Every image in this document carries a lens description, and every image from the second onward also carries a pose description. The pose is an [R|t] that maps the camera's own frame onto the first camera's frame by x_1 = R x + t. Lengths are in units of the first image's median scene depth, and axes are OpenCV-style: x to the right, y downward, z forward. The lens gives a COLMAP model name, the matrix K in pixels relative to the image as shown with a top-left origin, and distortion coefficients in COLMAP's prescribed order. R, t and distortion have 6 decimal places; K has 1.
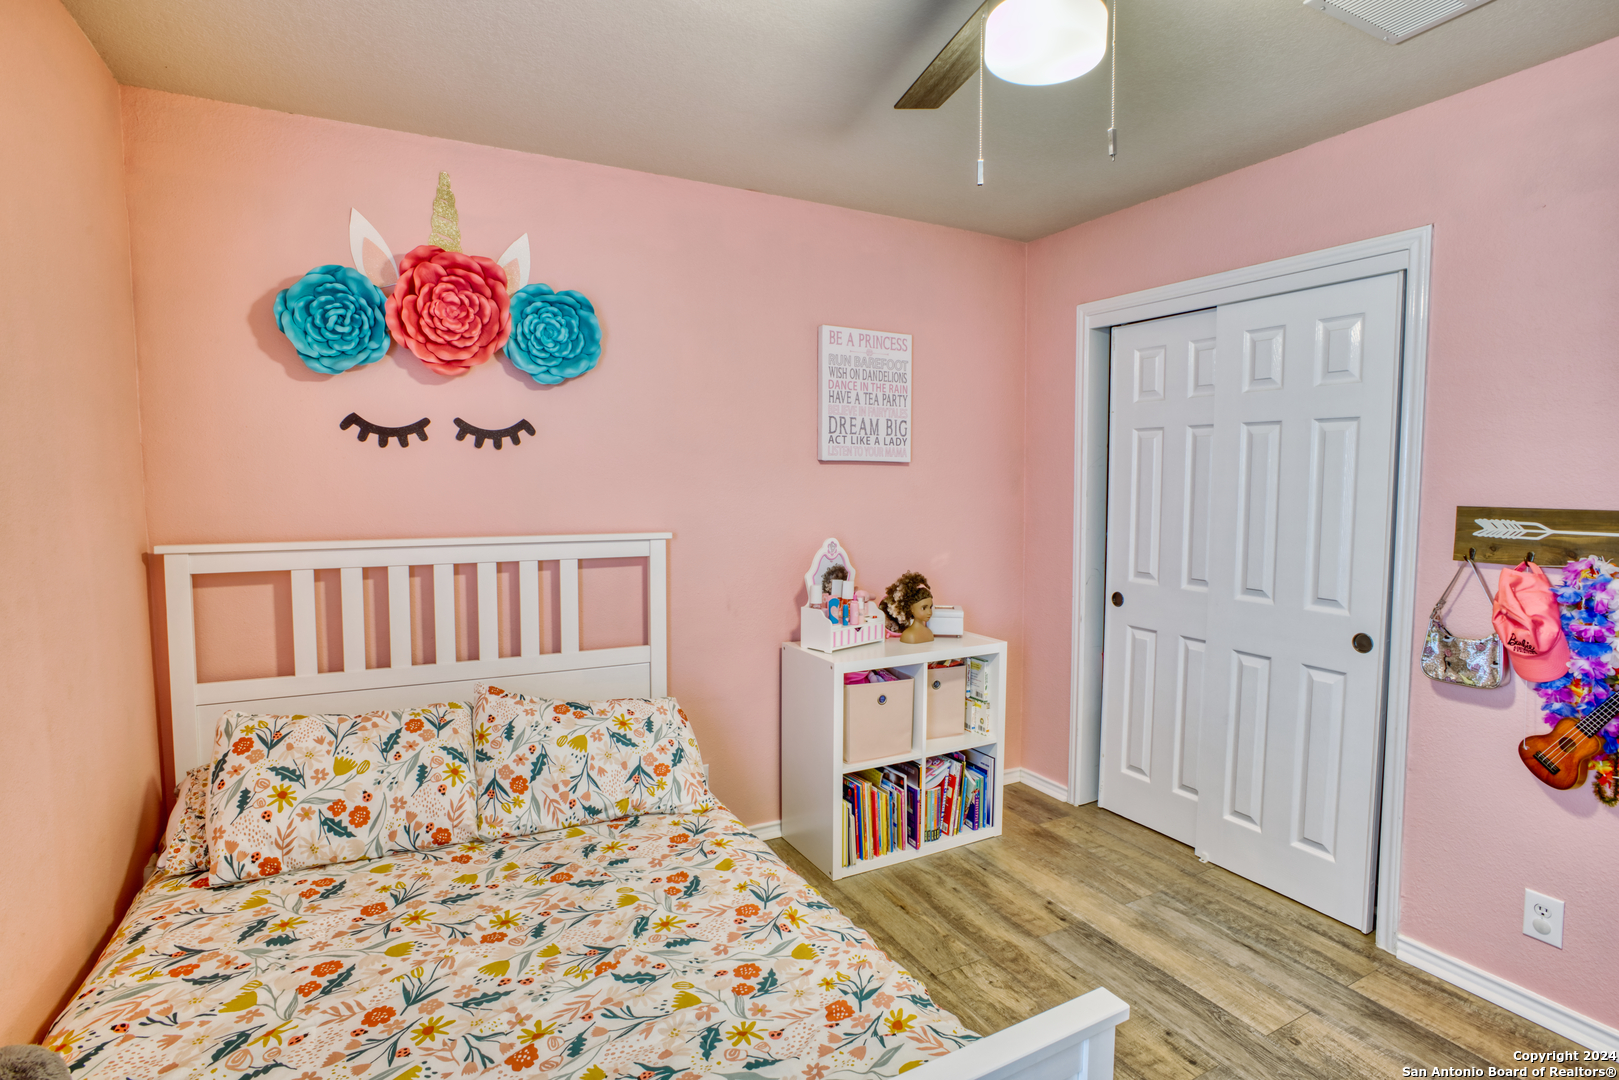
lens RADIAL K [[793.1, 0, 809.5], [0, 793.1, 540.0], [0, 0, 1]] dist [-0.114366, 0.053569]
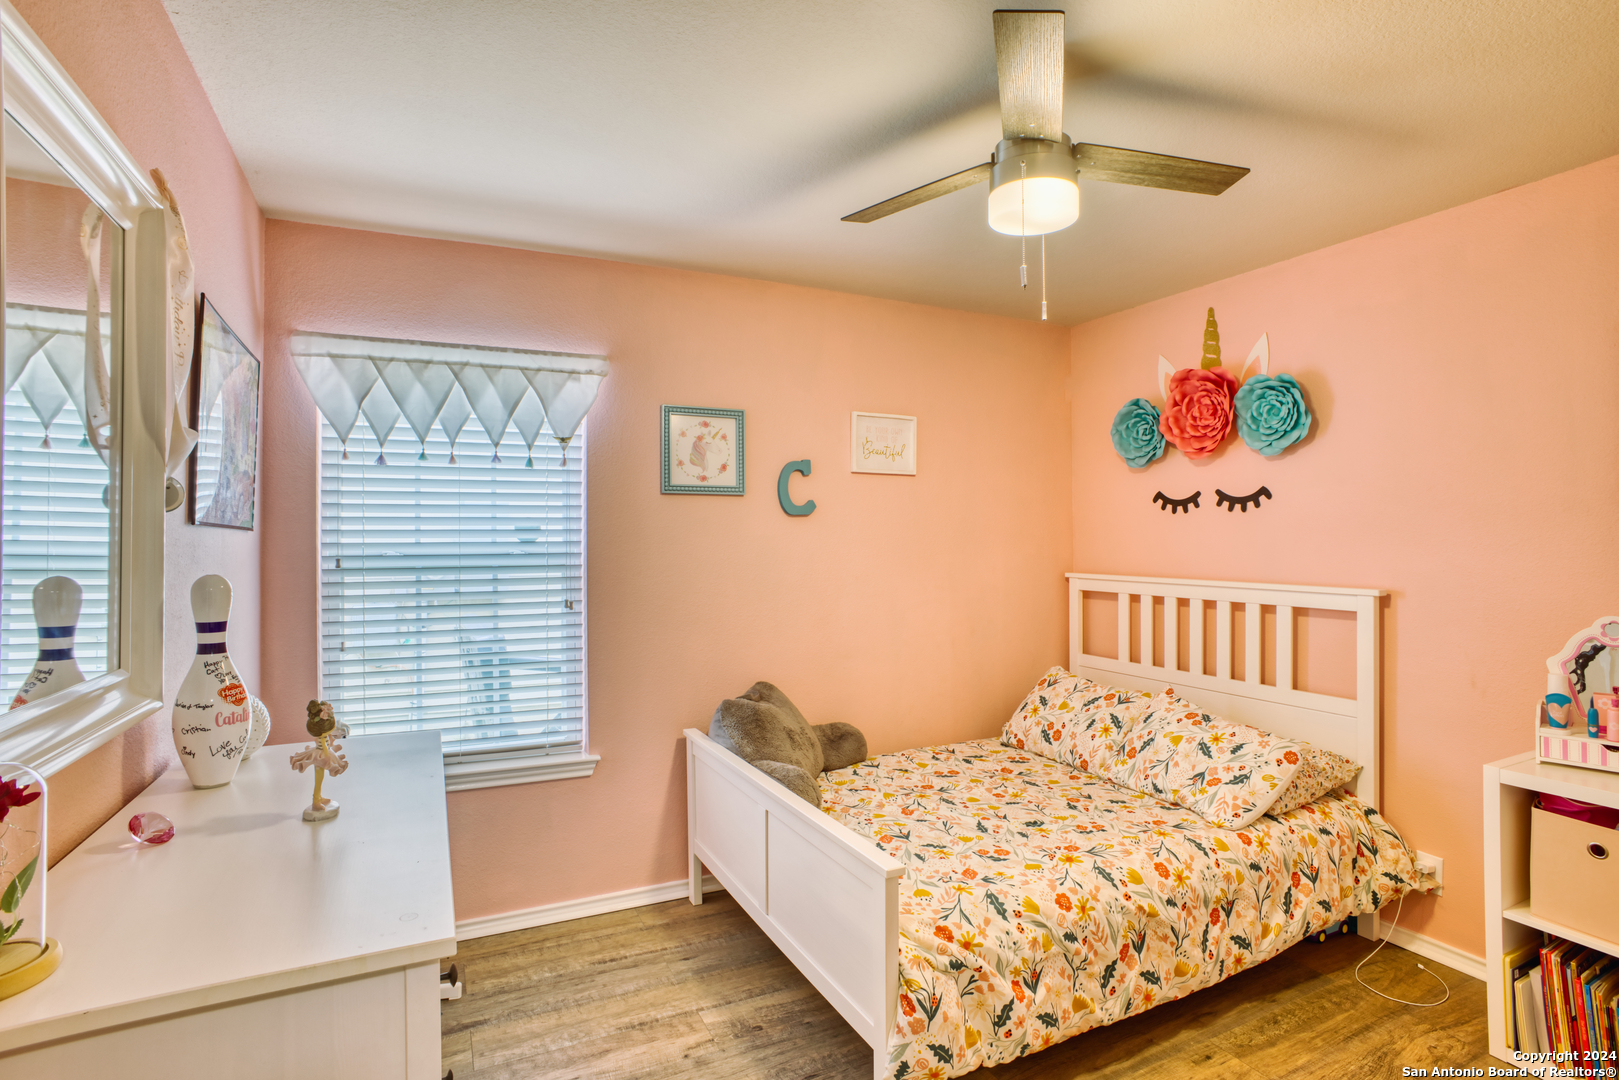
lens RADIAL K [[793.1, 0, 809.5], [0, 793.1, 540.0], [0, 0, 1]] dist [-0.114366, 0.053569]
pose [[-0.039187, 0.000236, -0.999232, 0.972384], [-0.069190, 0.997599, 0.002949, -0.031031], [0.996834, 0.069253, -0.039076, 0.406483]]
